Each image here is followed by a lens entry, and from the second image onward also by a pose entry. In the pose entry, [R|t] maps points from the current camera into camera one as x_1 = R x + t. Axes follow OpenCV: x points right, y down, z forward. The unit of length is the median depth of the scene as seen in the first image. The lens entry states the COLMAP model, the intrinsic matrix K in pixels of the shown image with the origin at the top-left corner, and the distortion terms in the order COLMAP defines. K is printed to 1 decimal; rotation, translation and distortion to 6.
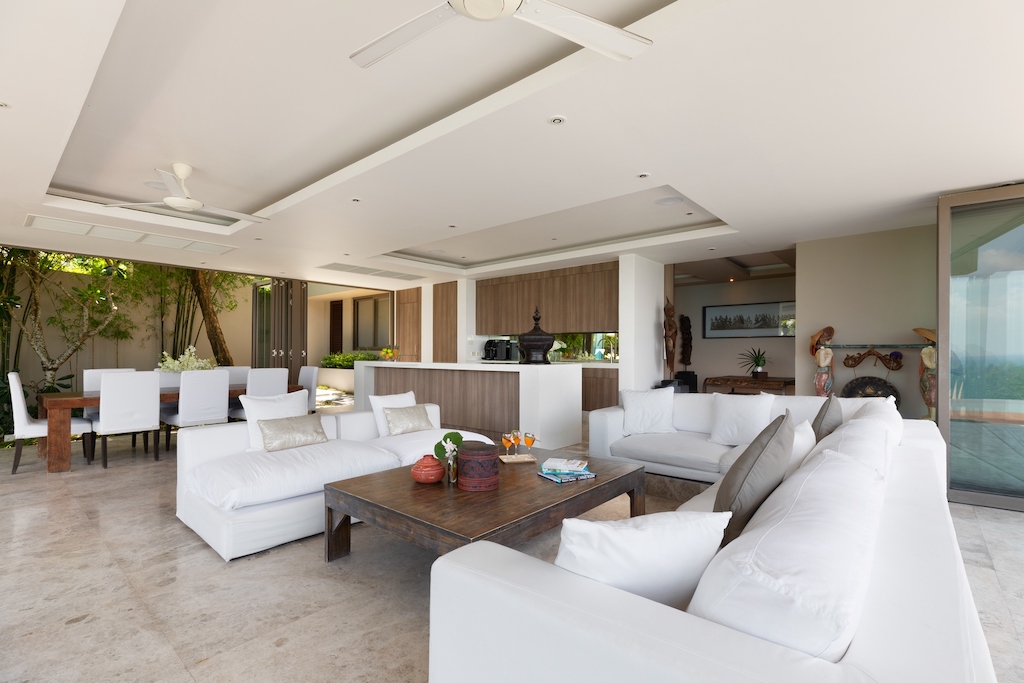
lens RADIAL K [[461.8, 0, 503.5], [0, 461.8, 344.5], [0, 0, 1]] dist [0.000665, -0.000016]
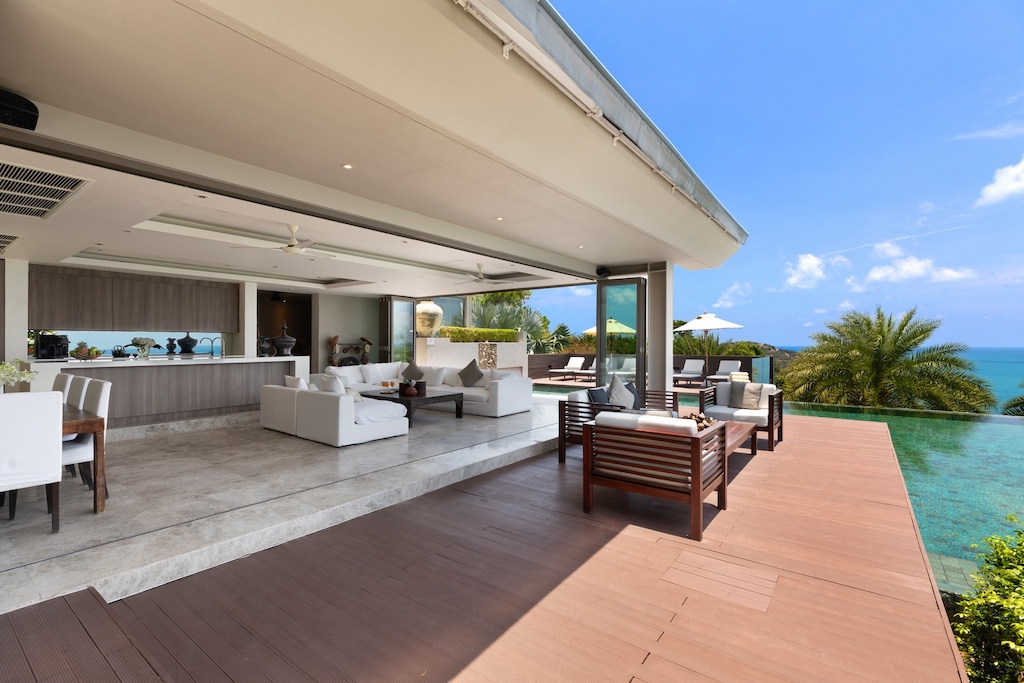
lens RADIAL K [[461.8, 0, 503.5], [0, 461.8, 344.5], [0, 0, 1]] dist [0.000665, -0.000016]
pose [[-0.082743, -0.006199, 0.996552, -1.146777], [-0.015071, 0.999874, 0.004968, -0.012351], [-0.996457, -0.014608, -0.082826, 0.267829]]
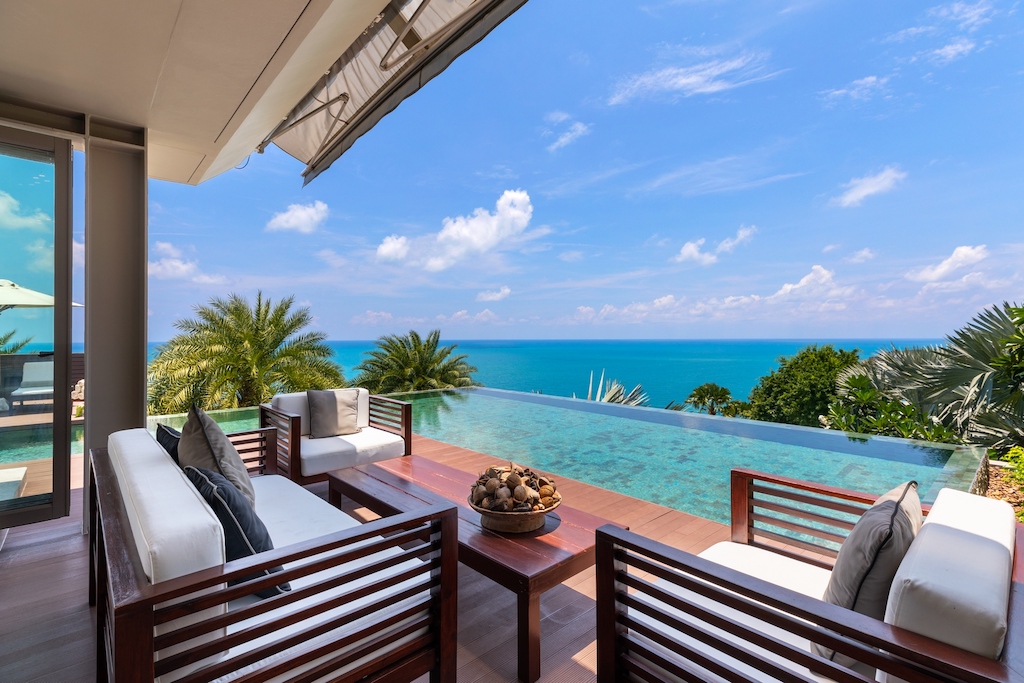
lens RADIAL K [[471.4, 0, 512.8], [0, 471.4, 339.3], [0, 0, 1]] dist [0.010709, -0.000191]
pose [[-0.995930, -0.000987, 0.090129, -0.488830], [-0.001931, 0.999944, -0.010390, 0.007662], [-0.090113, -0.010521, -0.995876, 0.236671]]
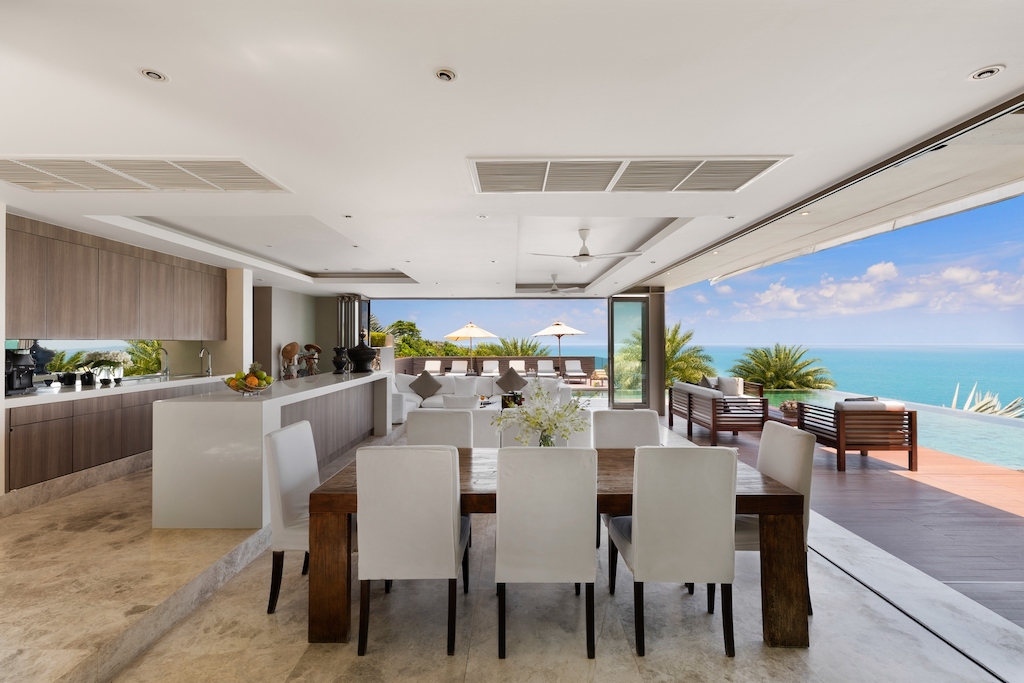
lens RADIAL K [[461.8, 0, 503.5], [0, 461.8, 344.5], [0, 0, 1]] dist [0.000665, -0.000016]
pose [[-0.663728, -0.004302, 0.747961, -0.812674], [-0.010069, 0.999944, -0.003184, -0.022235], [-0.747906, -0.009645, -0.663735, 1.114528]]
